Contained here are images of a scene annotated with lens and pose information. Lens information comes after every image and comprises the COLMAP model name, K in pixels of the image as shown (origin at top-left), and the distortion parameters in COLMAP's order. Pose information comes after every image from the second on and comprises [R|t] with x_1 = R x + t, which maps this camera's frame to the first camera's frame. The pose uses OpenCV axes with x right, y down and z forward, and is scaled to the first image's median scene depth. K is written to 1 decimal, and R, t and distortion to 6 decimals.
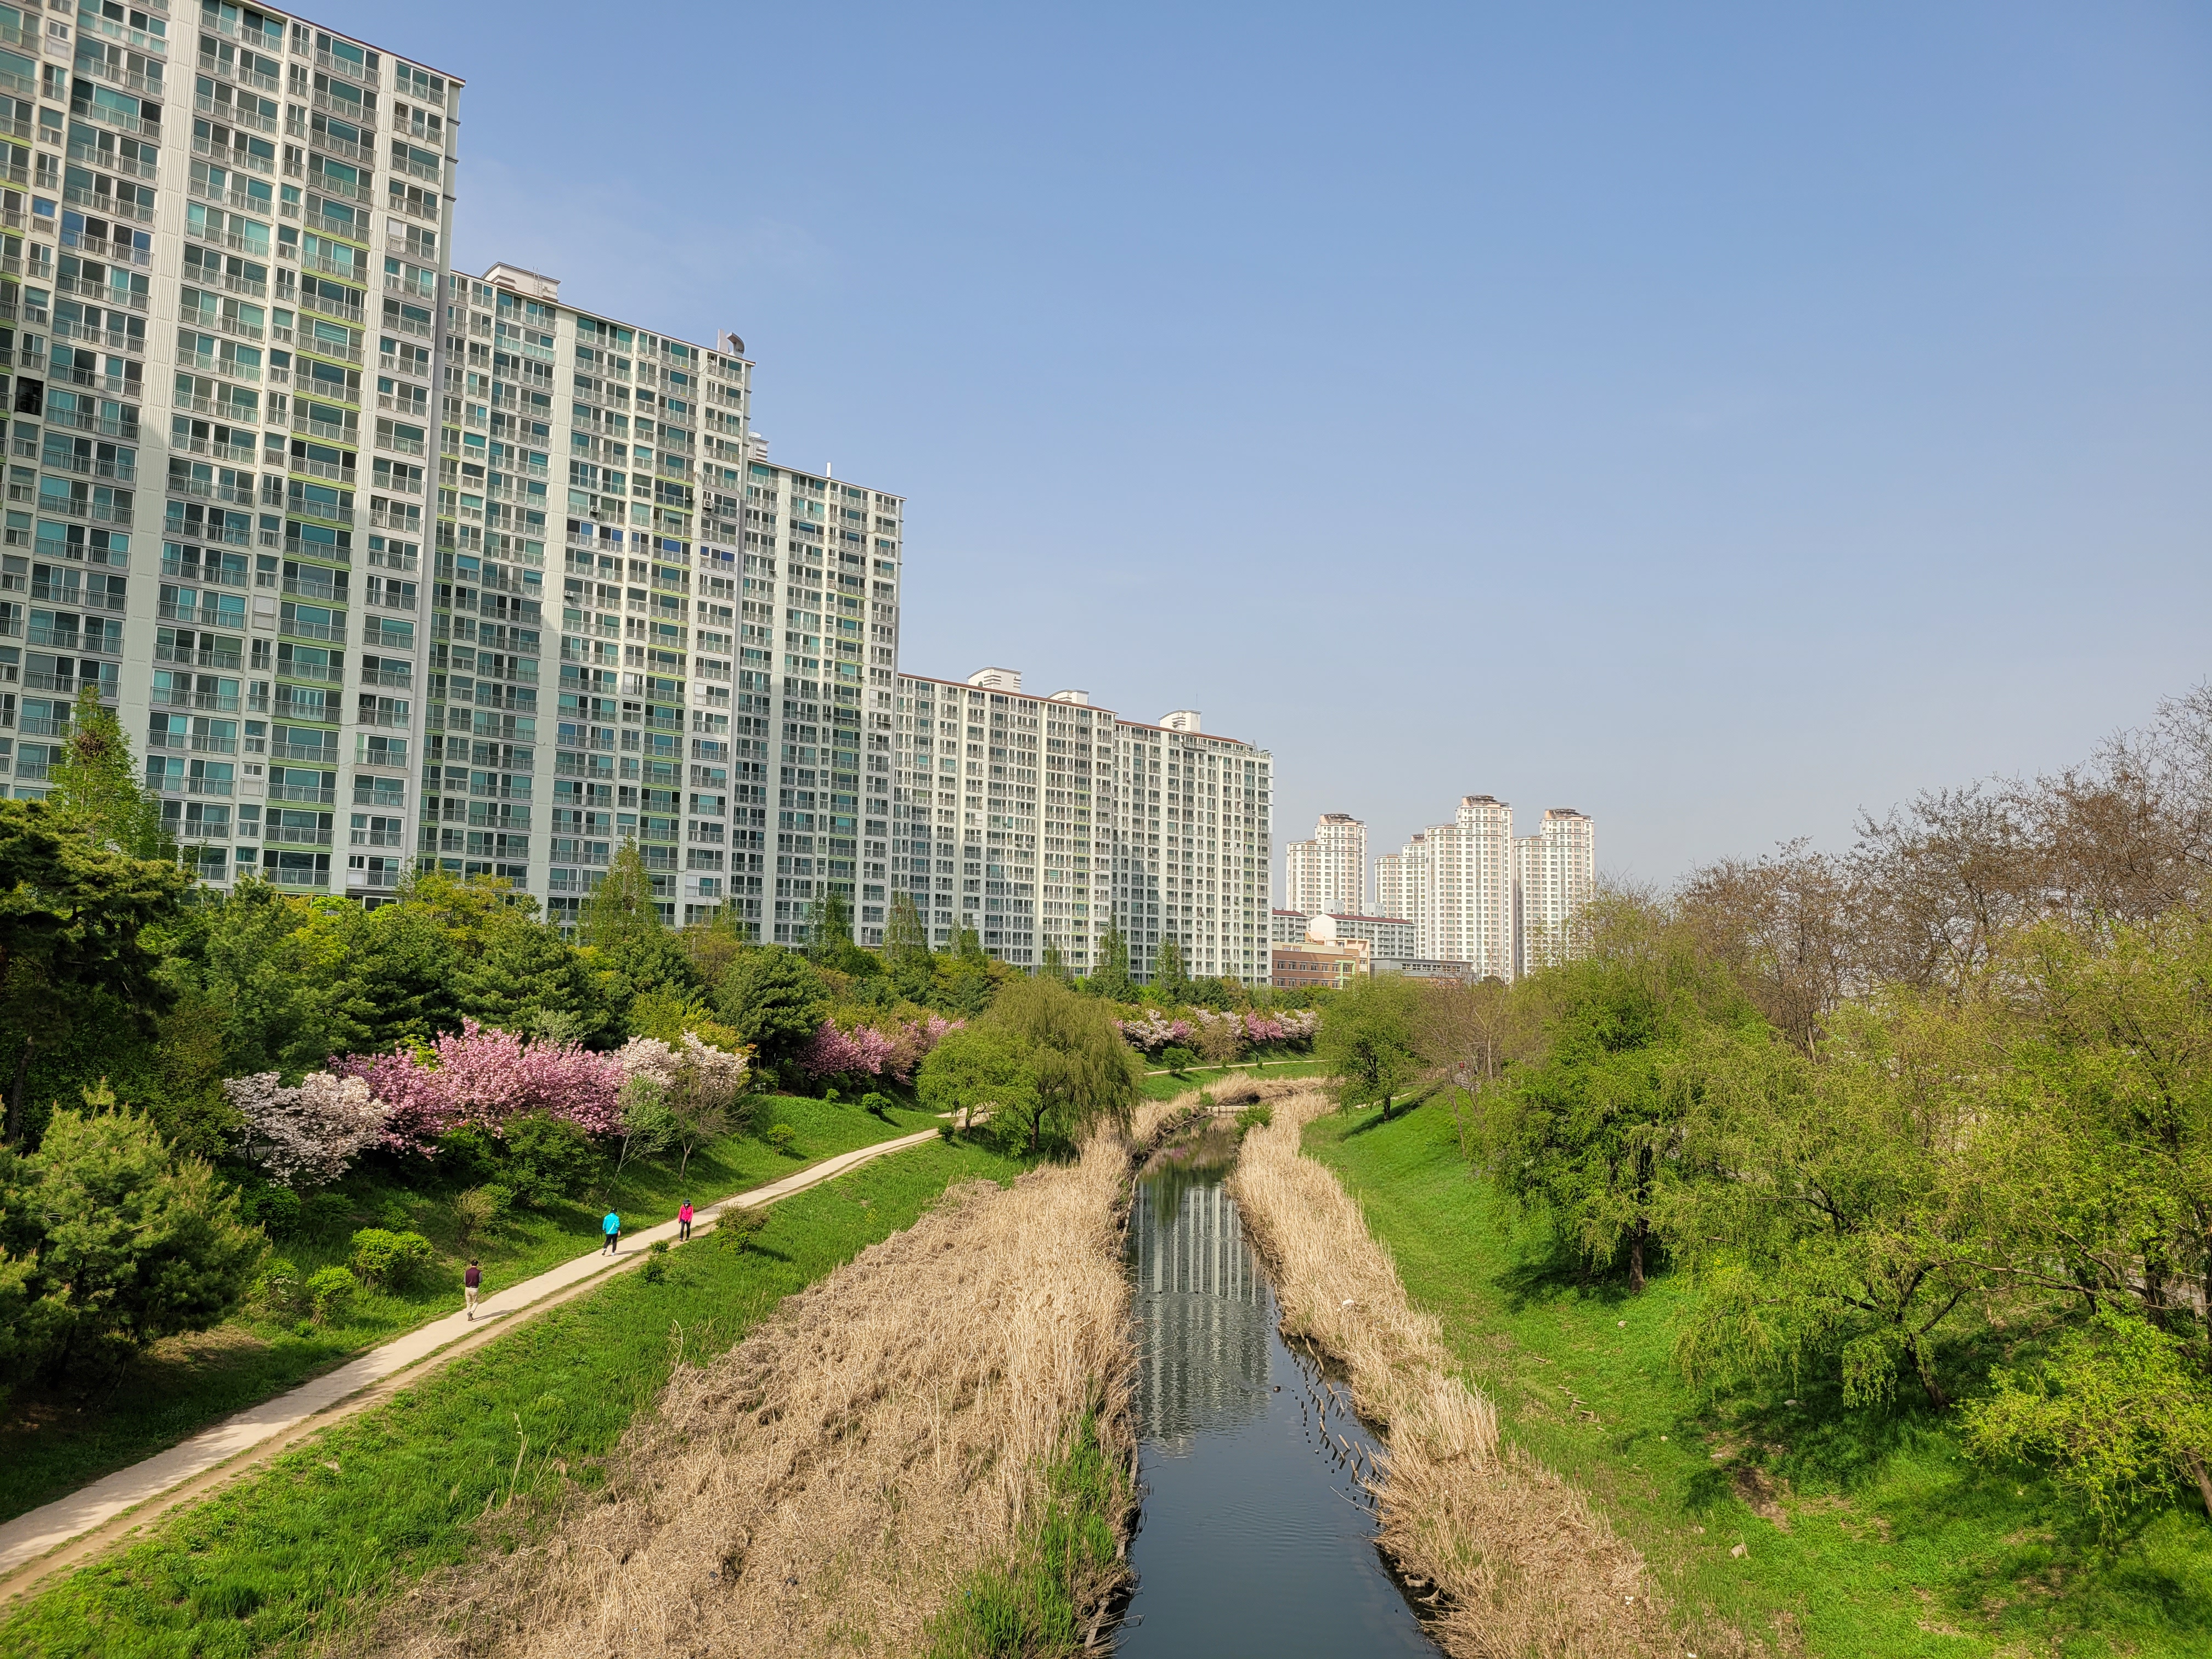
lens RADIAL K [[1679.8, 0, 1111.9], [0, 1679.8, 827.8], [0, 0, 1]] dist [0.034659, -0.015688]
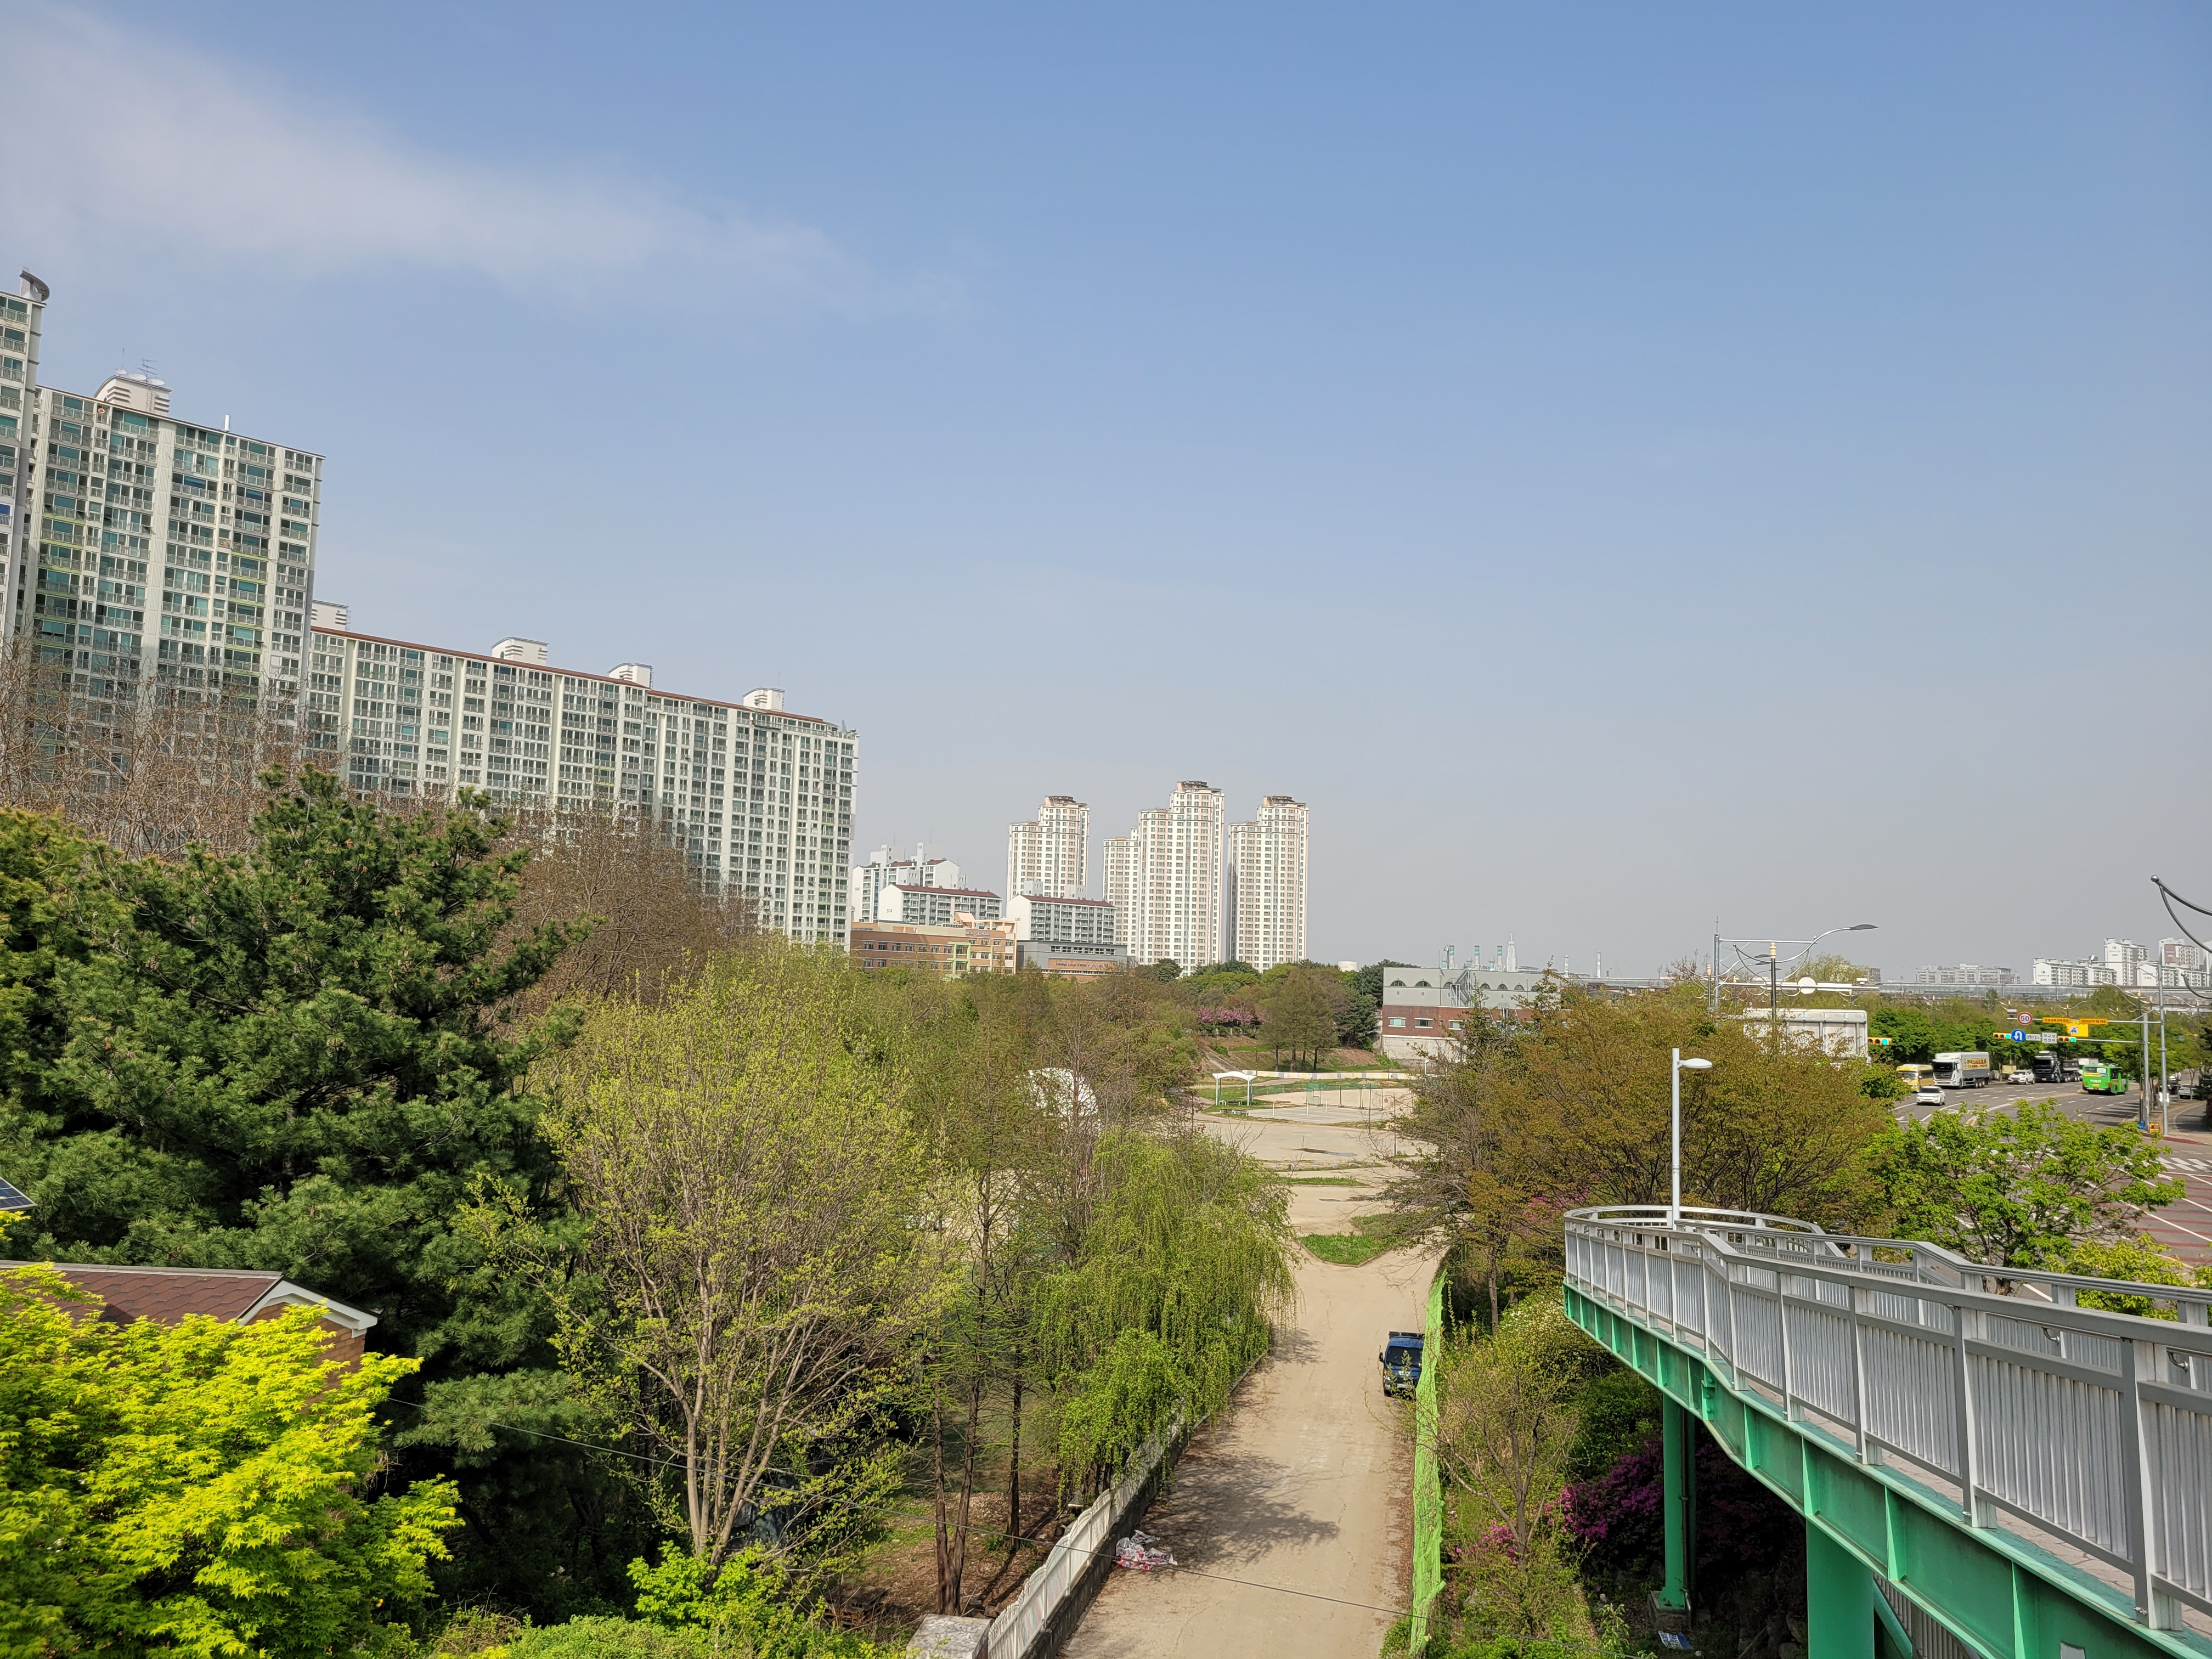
lens RADIAL K [[1679.8, 0, 1105.8], [0, 1679.8, 826.7], [0, 0, 1]] dist [0.034659, -0.015688]
pose [[0.993793, 0.019686, 0.109493, 0.175748], [-0.020968, 0.999724, 0.010570, -0.003957], [-0.109255, -0.012800, 0.993931, -0.007254]]
